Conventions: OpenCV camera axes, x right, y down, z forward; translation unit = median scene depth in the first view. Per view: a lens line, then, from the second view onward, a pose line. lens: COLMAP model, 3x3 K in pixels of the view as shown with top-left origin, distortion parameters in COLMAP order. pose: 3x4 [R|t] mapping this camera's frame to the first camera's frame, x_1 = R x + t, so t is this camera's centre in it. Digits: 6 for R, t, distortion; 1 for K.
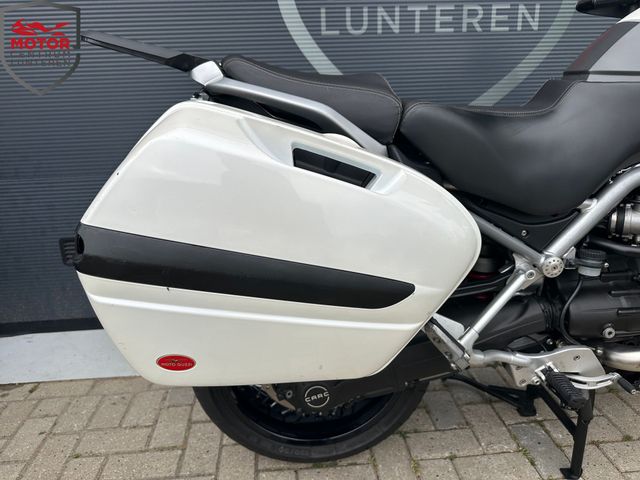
lens RADIAL K [[455.8, 0, 315.0], [0, 455.8, 237.2], [0, 0, 1]] dist [0.031186, -0.045261]
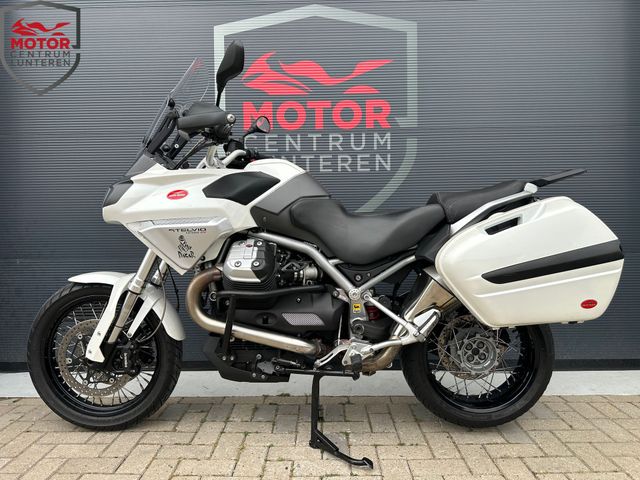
lens RADIAL K [[455.8, 0, 317.6], [0, 455.8, 238.4], [0, 0, 1]] dist [0.031186, -0.045261]
pose [[0.995057, 0.022887, -0.096636, 0.468069], [-0.047358, 0.964669, -0.259174, 0.177477], [0.087290, 0.262469, 0.960984, -0.442770]]
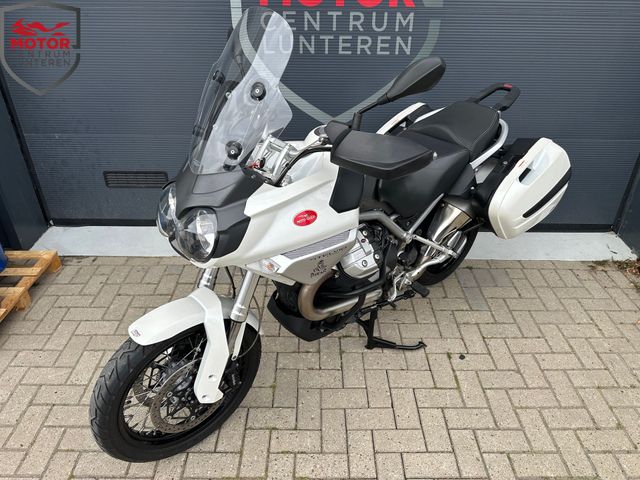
lens RADIAL K [[455.8, 0, 320.5], [0, 455.8, 237.3], [0, 0, 1]] dist [0.031186, -0.045261]
pose [[0.995776, 0.077239, -0.049647, 0.374064], [-0.062163, 0.965049, 0.254590, -0.282848], [0.067576, -0.250429, 0.965774, -0.697629]]
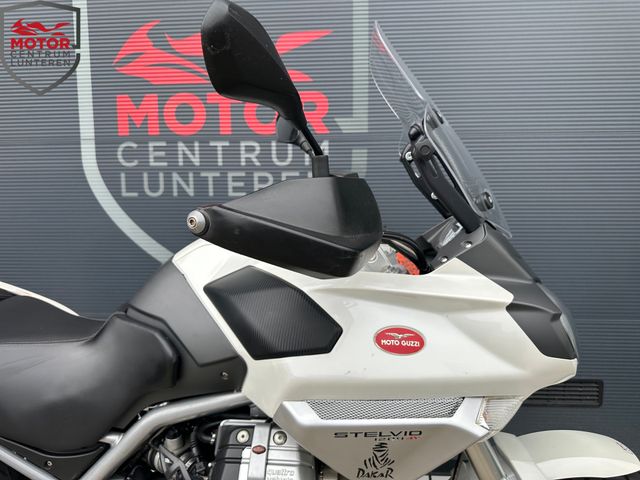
lens RADIAL K [[455.8, 0, 331.0], [0, 455.8, 239.2], [0, 0, 1]] dist [0.031186, -0.045261]
pose [[0.992396, 0.038731, -0.116830, 0.720216], [-0.058542, 0.983489, -0.171237, -0.212916], [0.108268, 0.176775, 0.978278, 0.020916]]
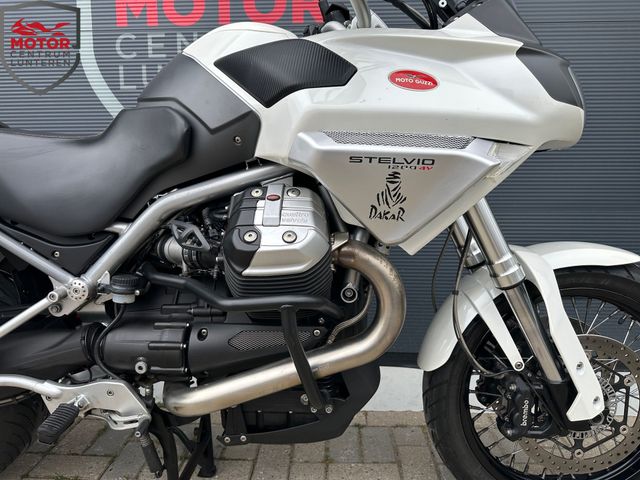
lens RADIAL K [[455.8, 0, 326.6], [0, 455.8, 238.8], [0, 0, 1]] dist [0.031186, -0.045261]
pose [[0.993812, 0.043401, -0.102242, 0.706109], [-0.059141, 0.985931, -0.156341, 0.048755], [0.094018, 0.161420, 0.982397, 0.054953]]
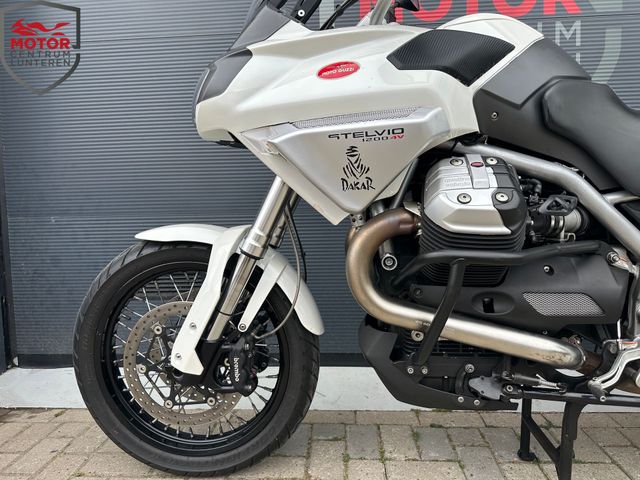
lens RADIAL K [[455.8, 0, 315.7], [0, 455.8, 235.7], [0, 0, 1]] dist [0.031186, -0.045261]
pose [[0.988259, 0.018676, -0.151644, 0.089410], [-0.049482, 0.978133, -0.202008, 0.131482], [0.144555, 0.207140, 0.967573, 0.031160]]
